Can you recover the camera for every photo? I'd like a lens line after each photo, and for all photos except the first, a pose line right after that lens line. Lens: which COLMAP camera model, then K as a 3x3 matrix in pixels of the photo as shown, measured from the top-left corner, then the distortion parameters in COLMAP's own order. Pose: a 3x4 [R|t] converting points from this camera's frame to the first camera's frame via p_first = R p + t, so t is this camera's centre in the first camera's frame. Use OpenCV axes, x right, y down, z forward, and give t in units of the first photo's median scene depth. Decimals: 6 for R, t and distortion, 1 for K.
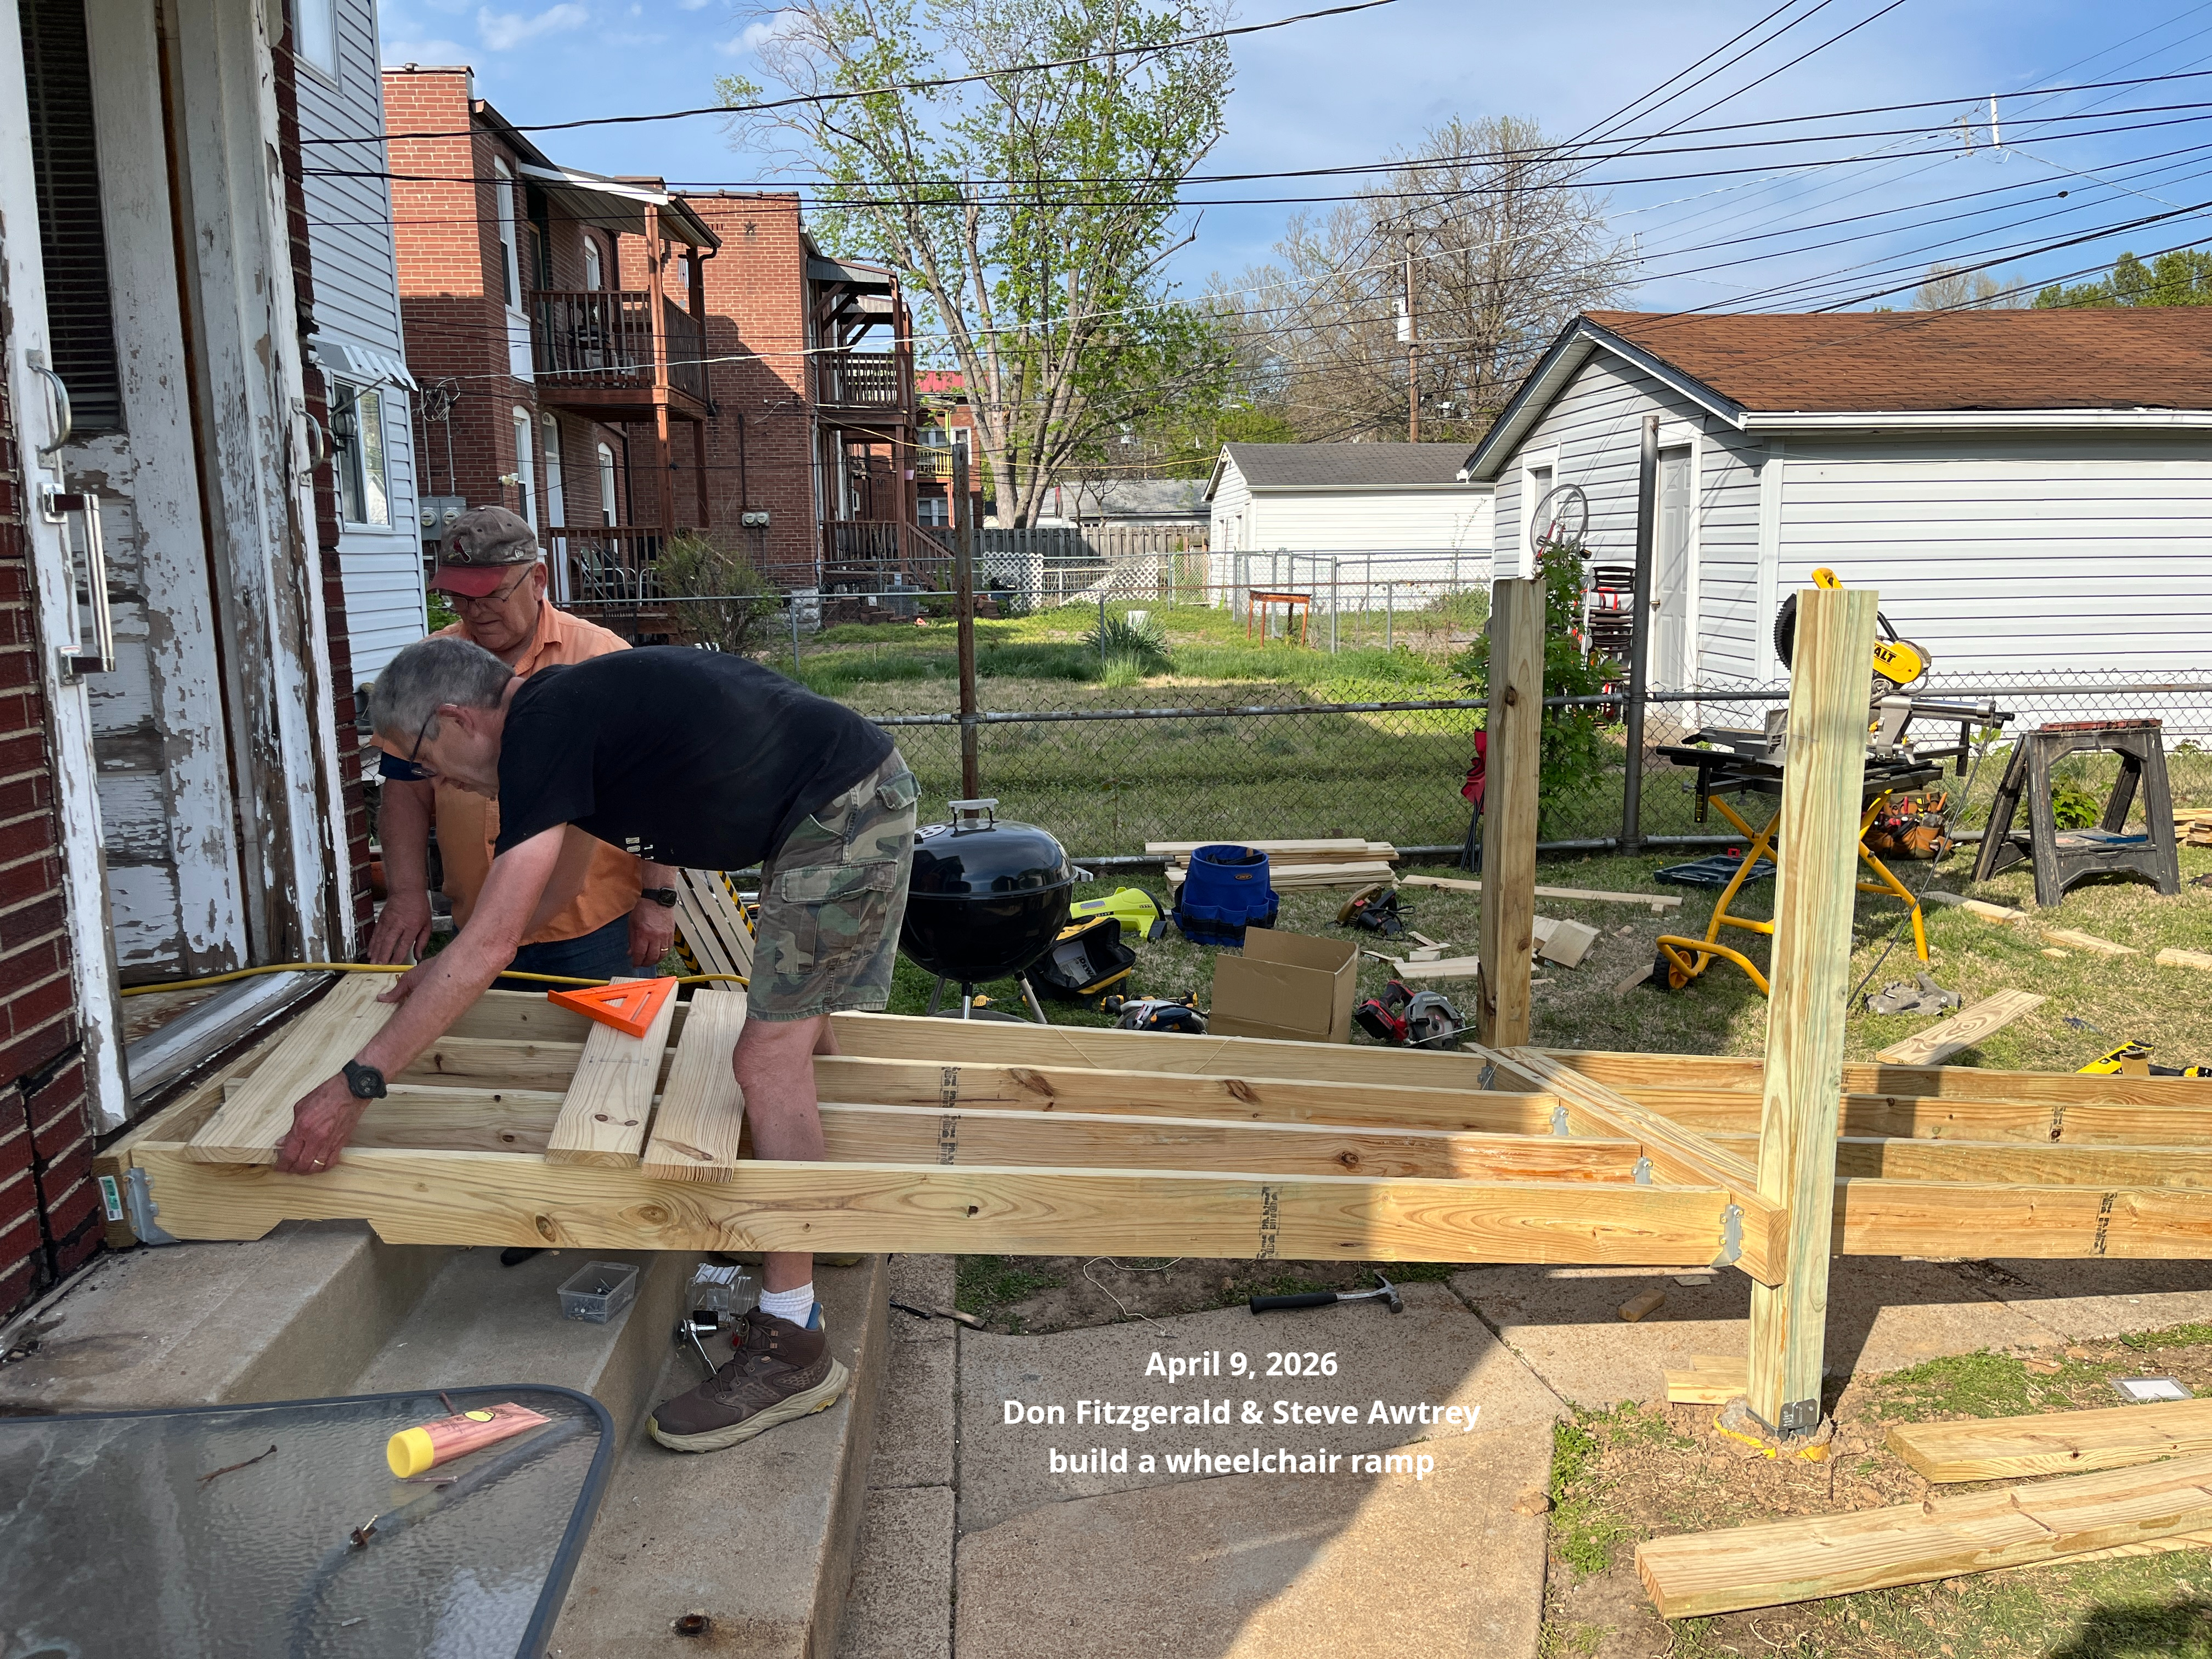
lens RADIAL K [[1637.3, 0, 1114.0], [0, 1637.3, 838.2], [0, 0, 1]] dist [0.019794, -0.005690]
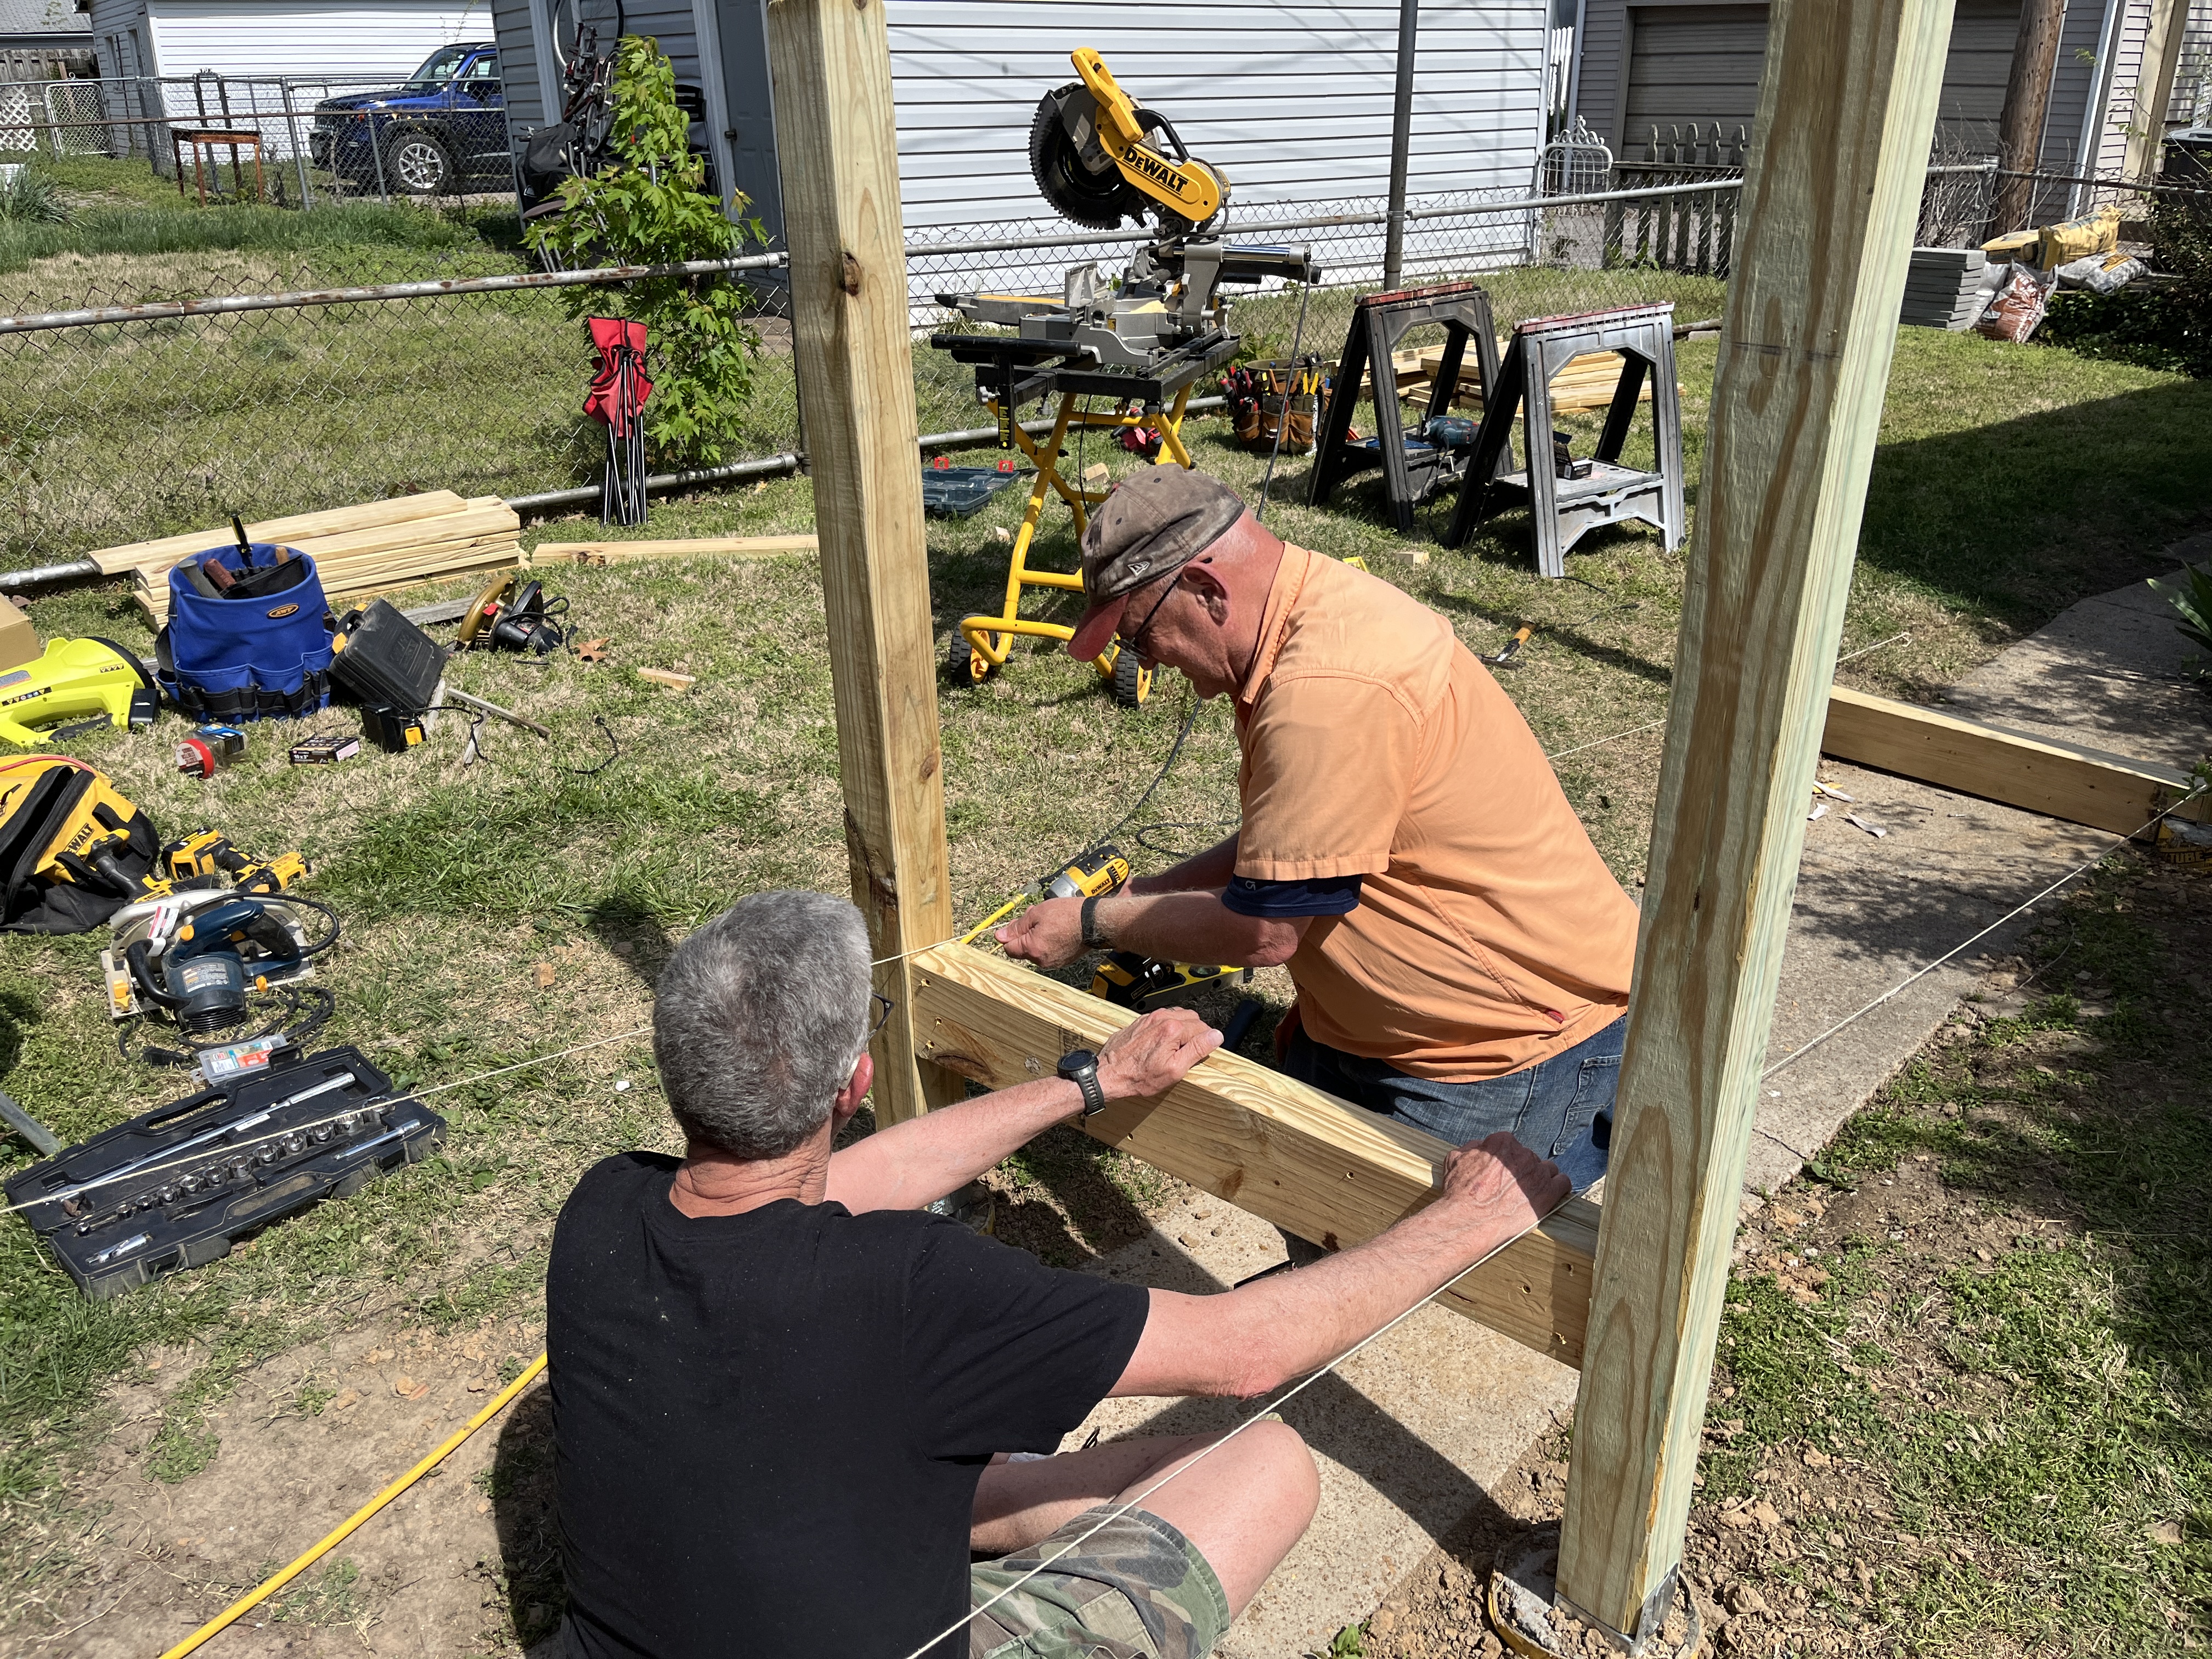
lens RADIAL K [[1812.7, 0, 1106.0], [0, 1812.7, 829.5], [0, 0, 1]] dist [0.005084, -0.003740]
pose [[0.862314, -0.194010, 0.467733, 0.005902], [0.087330, 0.966830, 0.240028, -0.013783], [-0.498786, -0.166132, 0.850654, 0.134494]]
